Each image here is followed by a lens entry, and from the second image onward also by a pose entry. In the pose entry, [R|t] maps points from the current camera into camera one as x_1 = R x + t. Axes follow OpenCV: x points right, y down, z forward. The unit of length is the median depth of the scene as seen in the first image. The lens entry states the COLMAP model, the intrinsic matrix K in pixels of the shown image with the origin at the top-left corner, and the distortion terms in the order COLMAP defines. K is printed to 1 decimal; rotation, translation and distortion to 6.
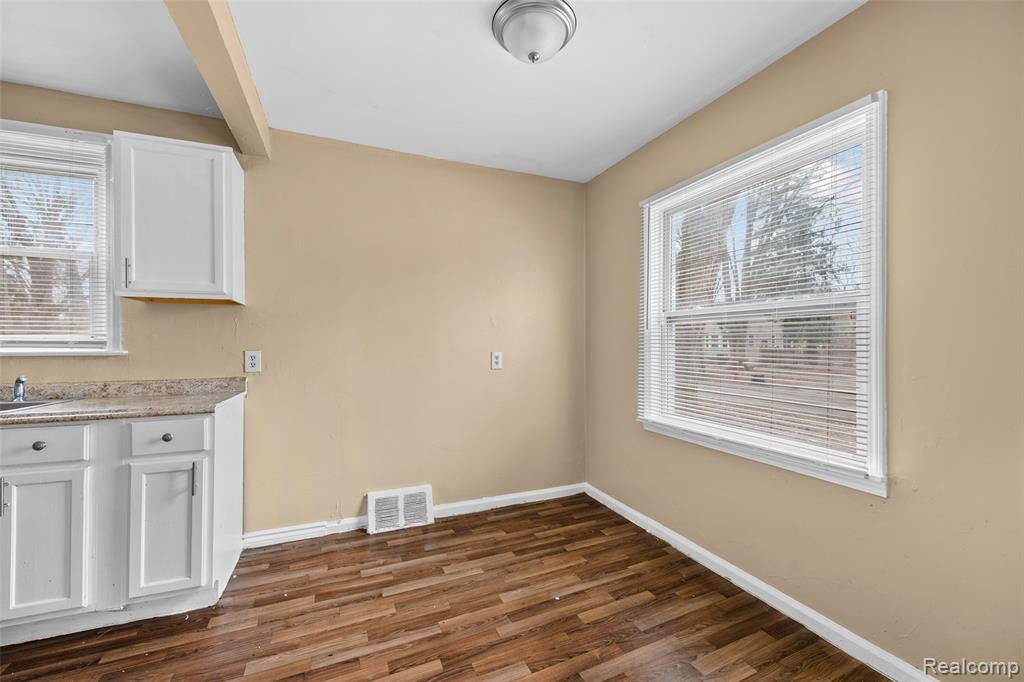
lens RADIAL K [[407.5, 0, 514.6], [0, 407.5, 345.9], [0, 0, 1]] dist [-0.000503, 0.000136]
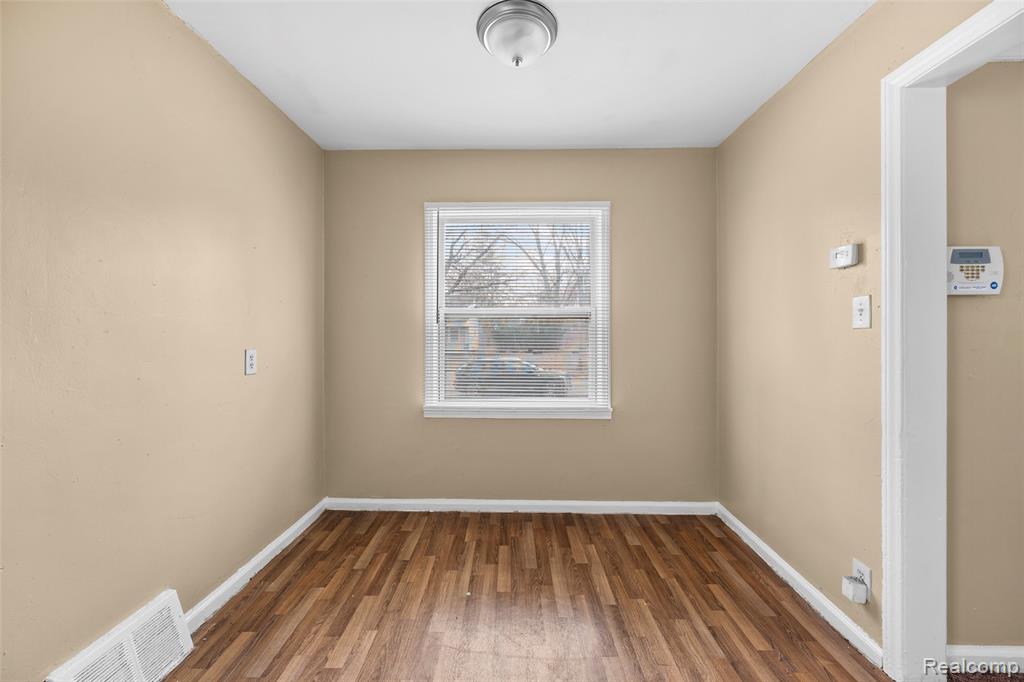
lens RADIAL K [[407.5, 0, 516.5], [0, 407.5, 311.8], [0, 0, 1]] dist [-0.000503, 0.000136]
pose [[0.427612, 0.038101, 0.903159, -0.550935], [0.011137, 0.998813, -0.047409, -0.013559], [-0.903894, 0.030331, 0.426680, 0.321876]]
